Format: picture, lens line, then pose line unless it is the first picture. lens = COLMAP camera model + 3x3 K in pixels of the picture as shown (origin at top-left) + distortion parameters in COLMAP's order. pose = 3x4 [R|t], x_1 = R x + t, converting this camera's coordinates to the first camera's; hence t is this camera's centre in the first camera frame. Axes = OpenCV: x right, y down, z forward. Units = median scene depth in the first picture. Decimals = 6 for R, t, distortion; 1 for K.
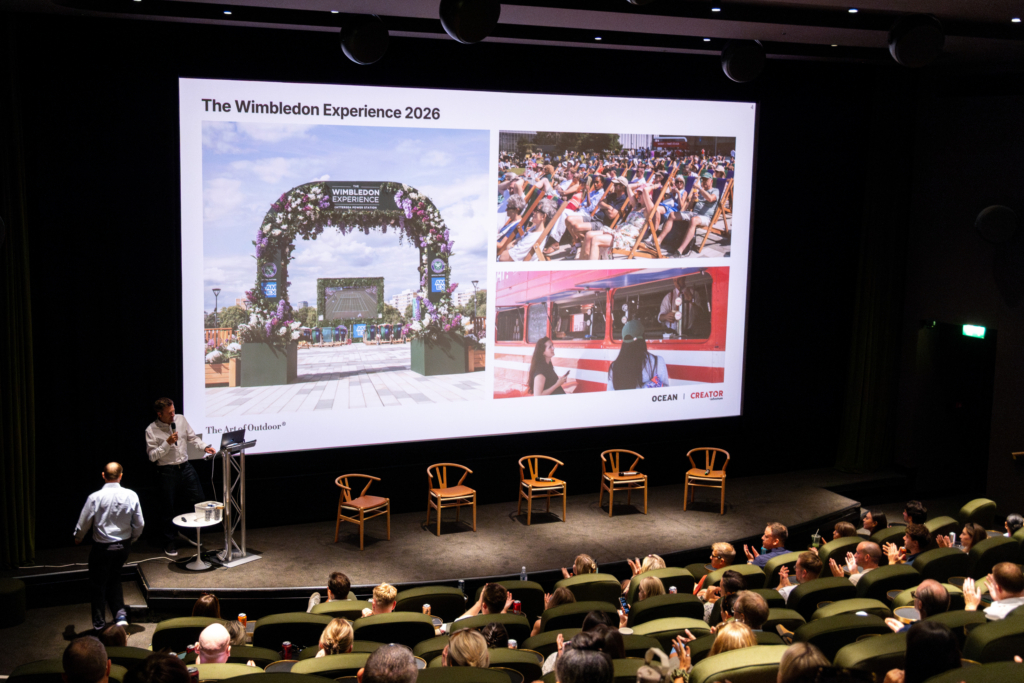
lens RADIAL K [[1159.4, 0, 502.7], [0, 1159.4, 325.9], [0, 0, 1]] dist [-0.005922, 0.021443]
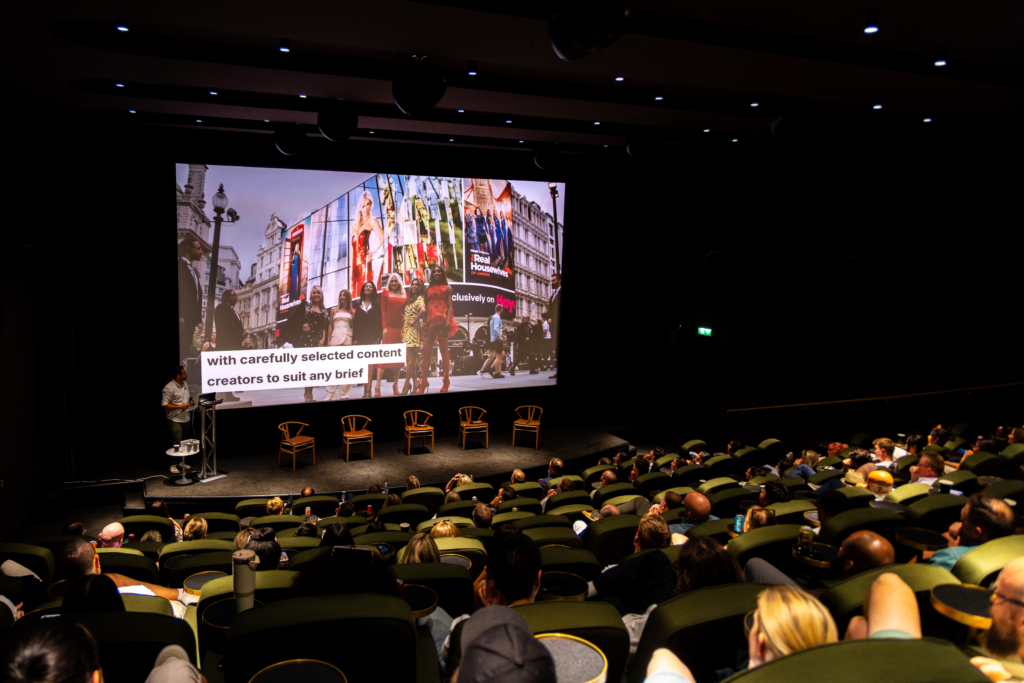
lens RADIAL K [[745.4, 0, 468.1], [0, 745.4, 323.1], [0, 0, 1]] dist [0.003413, 0.000614]
pose [[0.999897, 0.005528, 0.013266, 0.094500], [-0.005457, 0.999971, -0.005322, 0.000927], [-0.013295, 0.005249, 0.999898, 0.008313]]
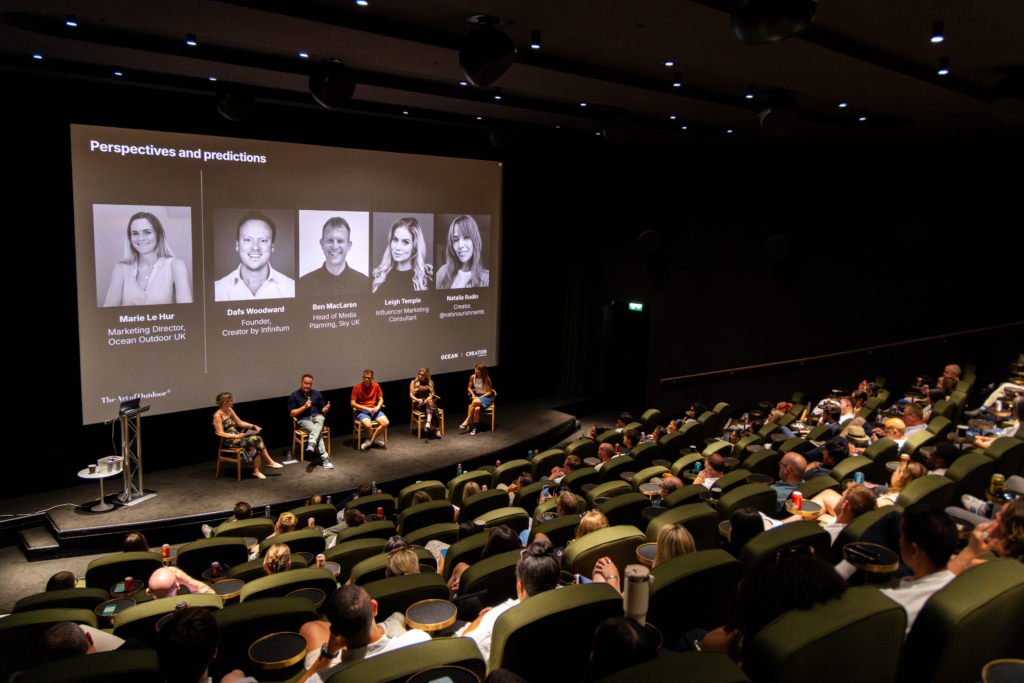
lens RADIAL K [[747.6, 0, 569.8], [0, 747.6, 308.0], [0, 0, 1]] dist [0.010294, -0.004523]
pose [[0.939225, -0.028073, 0.342152, -0.053345], [0.027561, 0.999600, 0.006360, -0.003176], [-0.342193, 0.003457, 0.939623, 0.047110]]
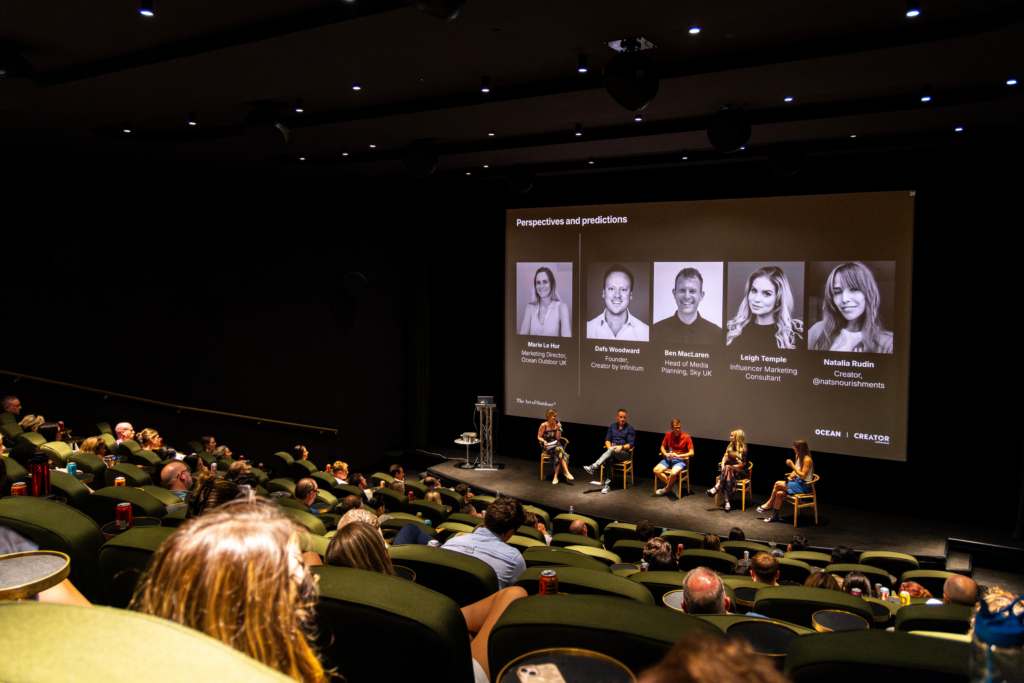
lens RADIAL K [[781.9, 0, 539.1], [0, 781.9, 316.9], [0, 0, 1]] dist [0.007340, 0.000246]
pose [[0.585513, 0.033801, -0.809958, 0.783600], [-0.099883, 0.994525, -0.030701, -0.005958], [0.804486, 0.098877, 0.585684, 0.311904]]
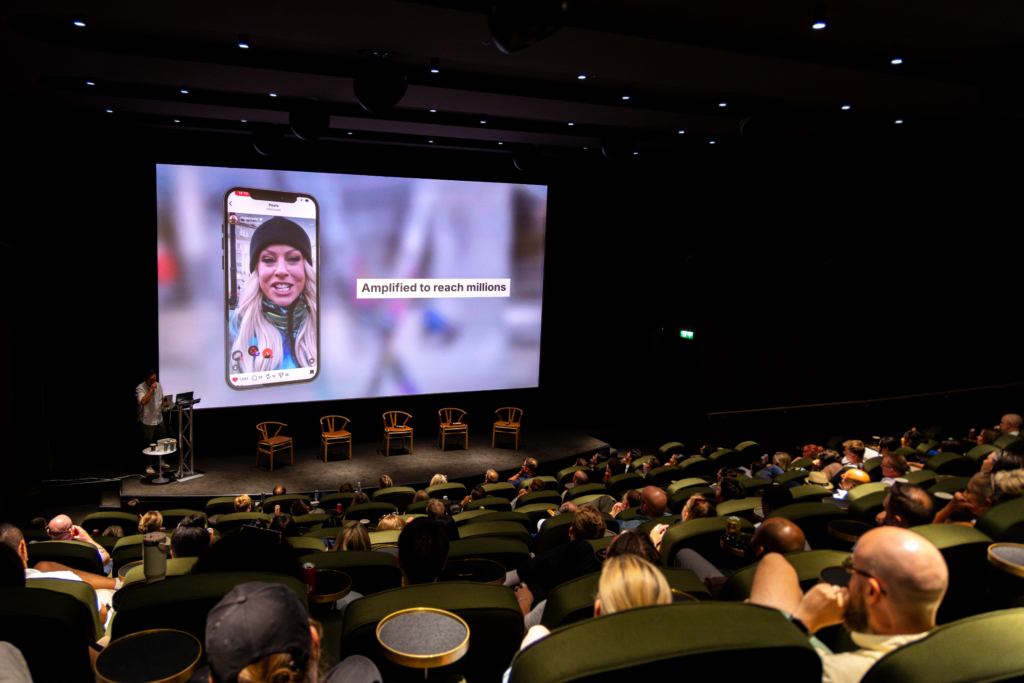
lens RADIAL K [[745.0, 0, 460.8], [0, 745.0, 321.0], [0, 0, 1]] dist [0.003057, 0.000266]
pose [[0.999921, 0.010590, 0.006763, 0.120407], [-0.010482, 0.999820, -0.015813, 0.007242], [-0.006929, 0.015741, 0.999852, 0.007530]]
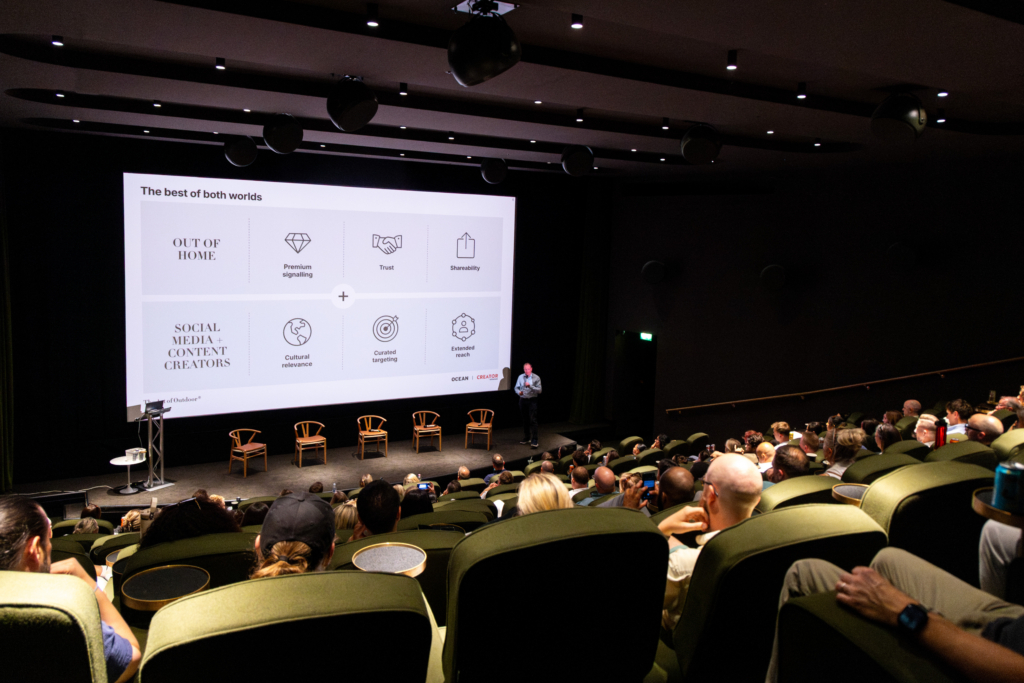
lens RADIAL K [[738.9, 0, 526.4], [0, 738.9, 312.8], [0, 0, 1]] dist [0.001473, -0.000407]
pose [[0.991807, -0.000465, 0.127742, 0.124988], [0.005320, 0.999276, -0.037670, 0.012176], [-0.127632, 0.038040, 0.991092, -0.034874]]
